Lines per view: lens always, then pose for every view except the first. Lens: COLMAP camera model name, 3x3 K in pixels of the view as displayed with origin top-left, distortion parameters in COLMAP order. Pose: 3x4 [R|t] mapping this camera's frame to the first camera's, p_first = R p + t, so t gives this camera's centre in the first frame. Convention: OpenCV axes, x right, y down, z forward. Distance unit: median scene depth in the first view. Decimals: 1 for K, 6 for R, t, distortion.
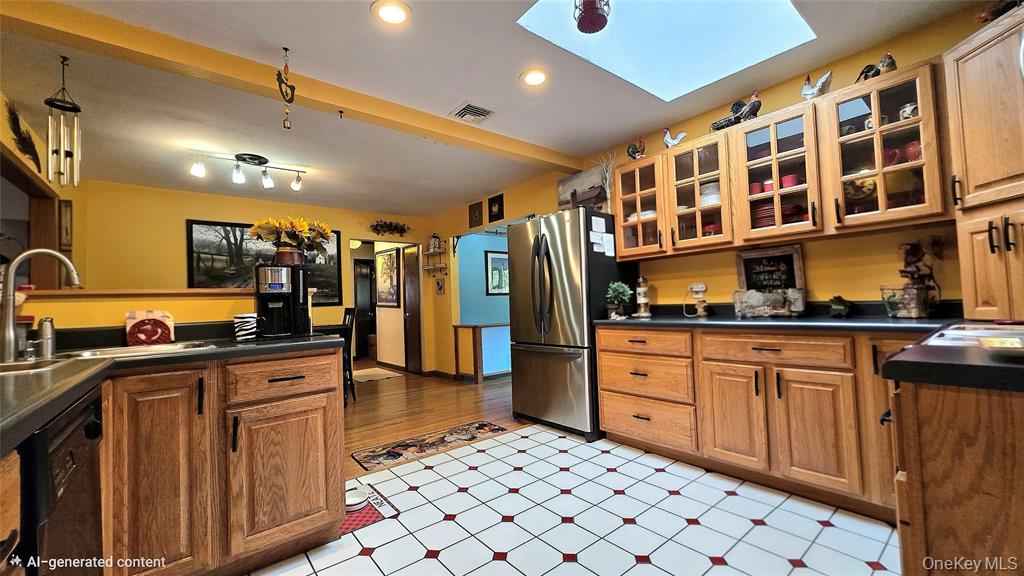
lens RADIAL K [[404.4, 0, 507.9], [0, 404.4, 288.6], [0, 0, 1]] dist [0.000918, 0.000140]
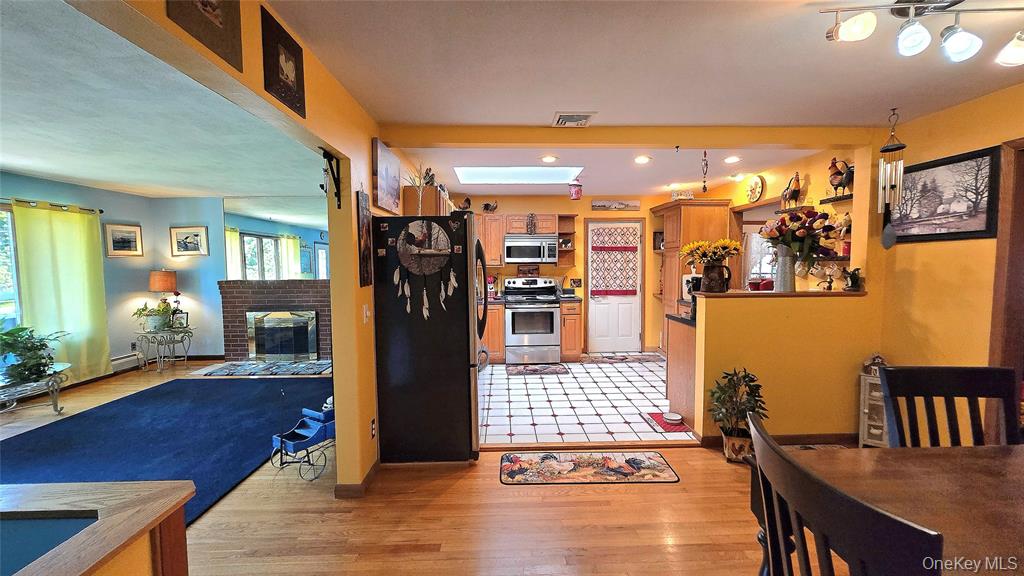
lens RADIAL K [[404.4, 0, 513.7], [0, 404.4, 288.3], [0, 0, 1]] dist [0.000918, 0.000140]
pose [[-0.800167, 0.009931, 0.599694, -0.341760], [0.019623, 0.999761, 0.009626, -0.014183], [-0.599456, 0.019470, -0.800171, 1.040053]]
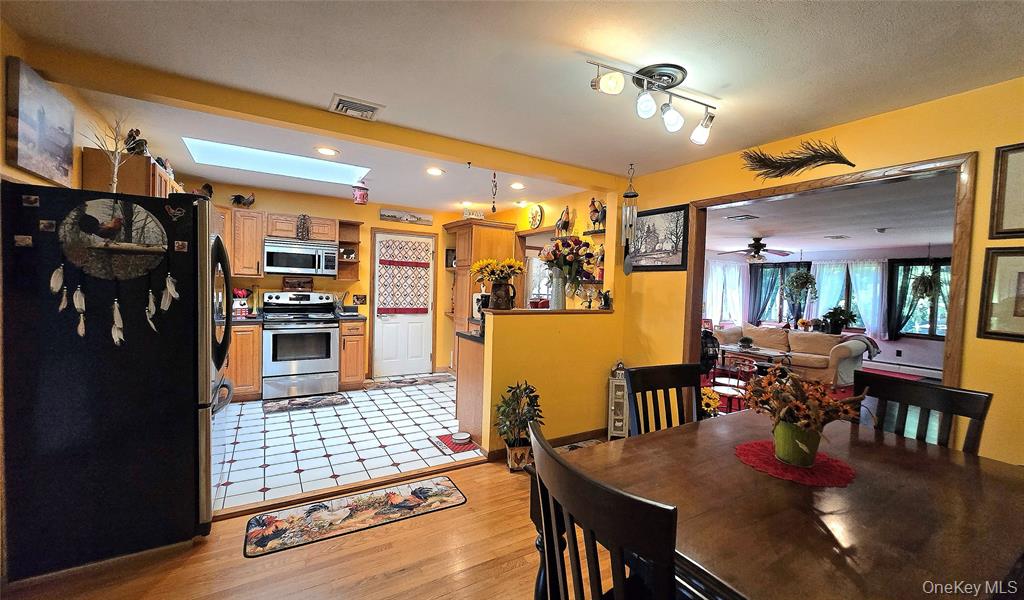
lens RADIAL K [[421.0, 0, 535.6], [0, 421.0, 305.9], [0, 0, 1]] dist [-0.001057, 0.000072]
pose [[-0.994847, 0.000395, 0.101384, -0.337825], [0.001258, 0.999964, 0.008450, -0.007680], [-0.101377, 0.008534, -0.994811, 1.016923]]
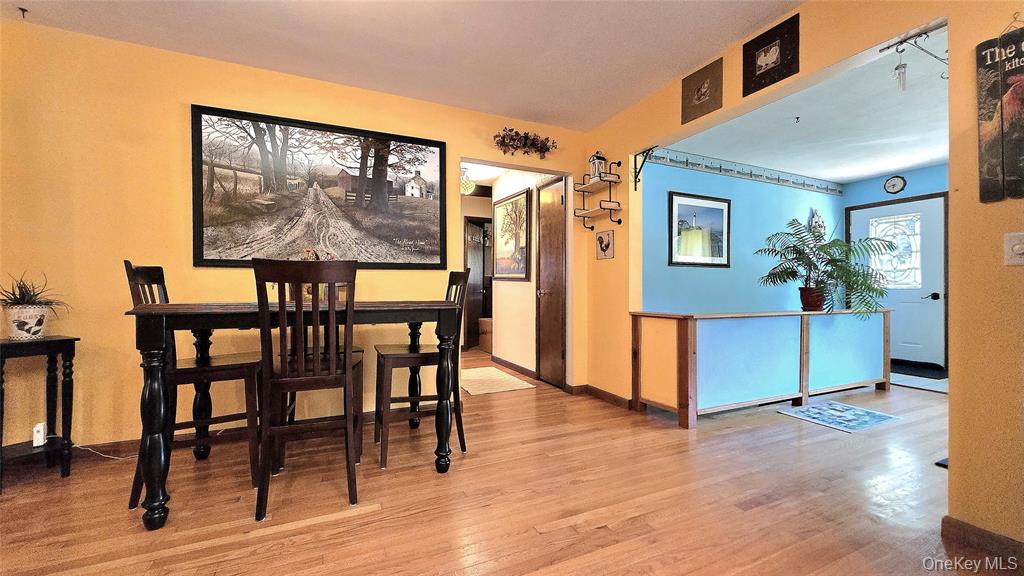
lens RADIAL K [[404.4, 0, 514.7], [0, 404.4, 289.7], [0, 0, 1]] dist [0.000918, 0.000140]
pose [[0.971960, 0.037403, -0.232152, -0.170933], [-0.027925, 0.998642, 0.043983, 0.041710], [0.233481, -0.036267, 0.971685, 0.440917]]
